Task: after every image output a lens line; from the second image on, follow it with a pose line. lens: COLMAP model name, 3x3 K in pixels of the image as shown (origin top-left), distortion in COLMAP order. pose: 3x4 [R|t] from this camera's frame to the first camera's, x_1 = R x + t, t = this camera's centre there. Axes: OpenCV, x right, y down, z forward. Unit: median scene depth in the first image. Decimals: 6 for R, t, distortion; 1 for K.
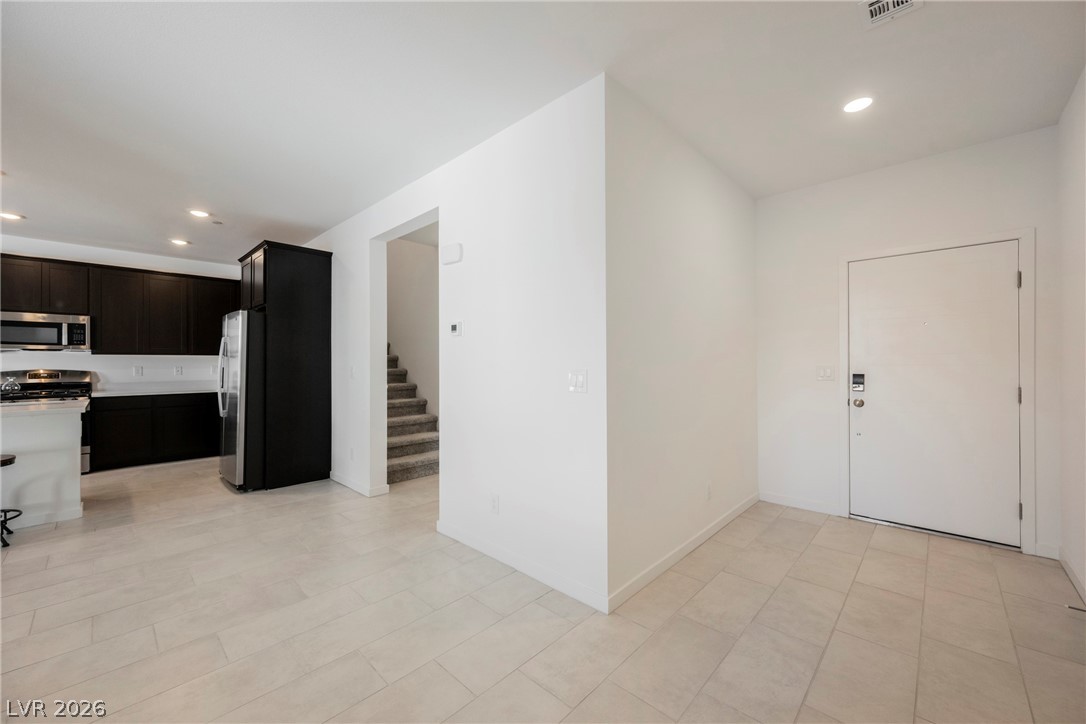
lens RADIAL K [[425.3, 0, 547.4], [0, 425.3, 360.9], [0, 0, 1]] dist [0.000420, 0.000146]
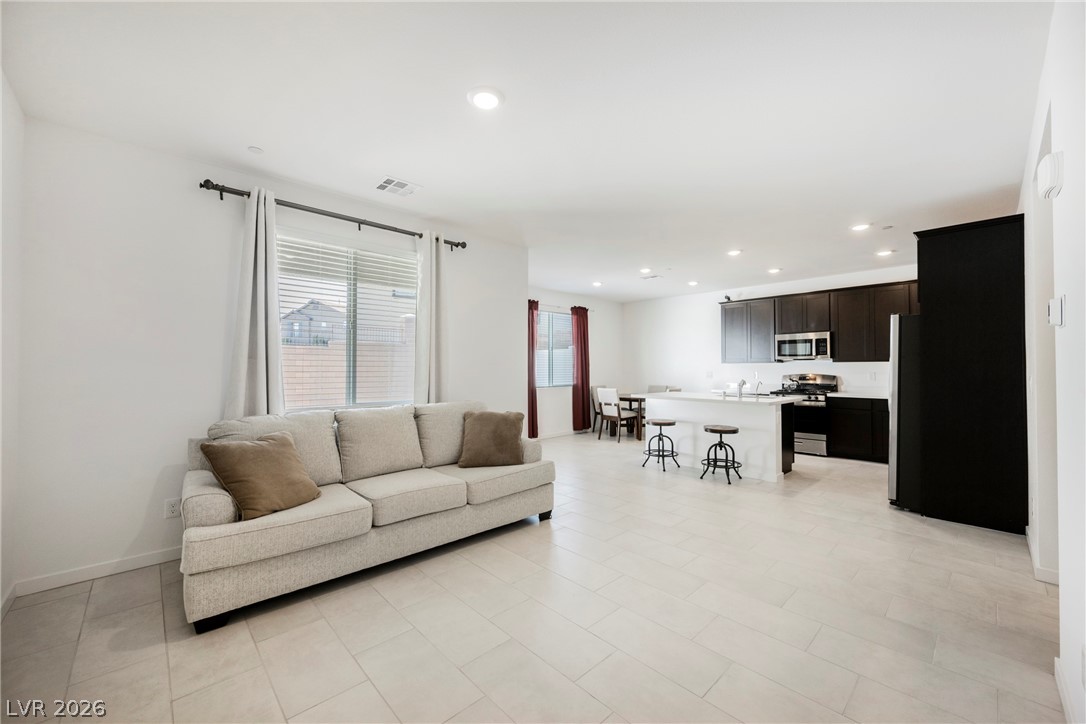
lens RADIAL K [[425.3, 0, 547.4], [0, 425.3, 360.9], [0, 0, 1]] dist [0.000420, 0.000146]
pose [[-0.057550, -0.014541, -0.998237, 0.239895], [0.002155, 0.999890, -0.014689, -0.003045], [0.998340, -0.002997, -0.057513, 0.260846]]
